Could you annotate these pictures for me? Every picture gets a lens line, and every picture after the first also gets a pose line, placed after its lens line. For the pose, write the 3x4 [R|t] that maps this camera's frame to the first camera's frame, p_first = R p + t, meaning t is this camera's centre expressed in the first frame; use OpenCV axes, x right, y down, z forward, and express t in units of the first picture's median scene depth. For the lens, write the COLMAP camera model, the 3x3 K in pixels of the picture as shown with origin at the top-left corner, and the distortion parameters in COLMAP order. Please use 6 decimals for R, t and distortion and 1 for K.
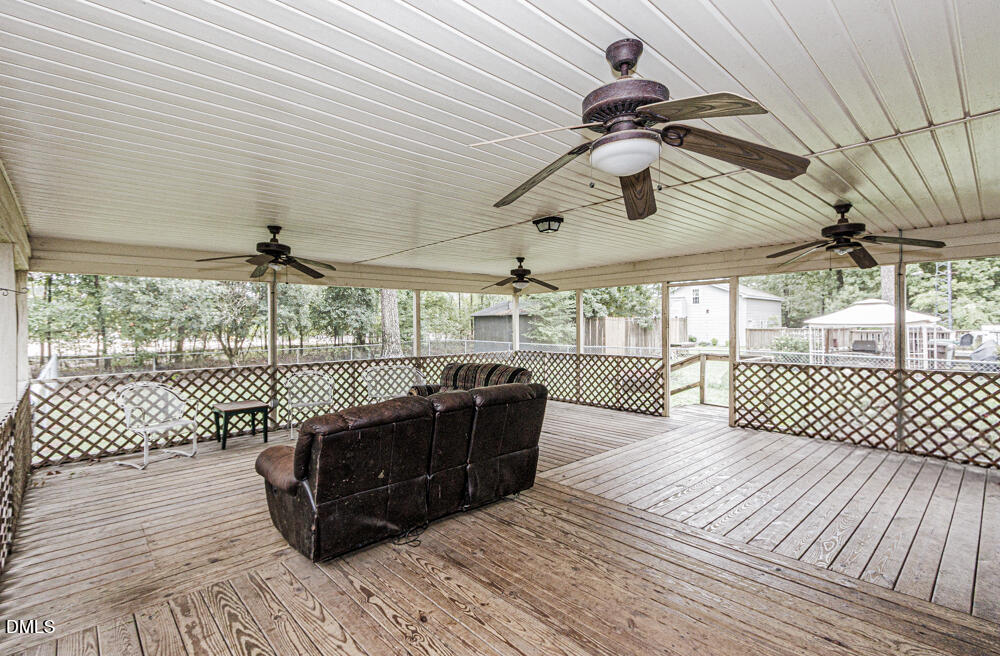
lens RADIAL K [[461.7, 0, 502.3], [0, 461.7, 331.9], [0, 0, 1]] dist [-0.000973, -0.000612]
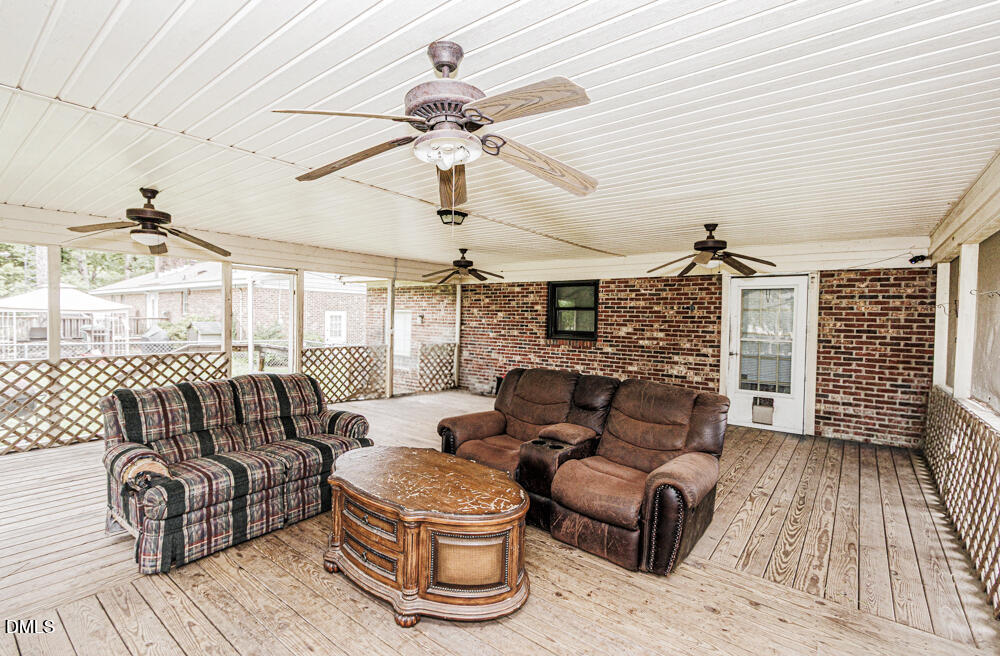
lens RADIAL K [[461.7, 0, 501.8], [0, 461.7, 322.2], [0, 0, 1]] dist [-0.000973, -0.000612]
pose [[-0.156401, -0.001886, 0.987692, -0.566504], [-0.005827, 0.999983, 0.000987, -0.000856], [-0.987676, -0.005601, -0.156410, 0.654818]]
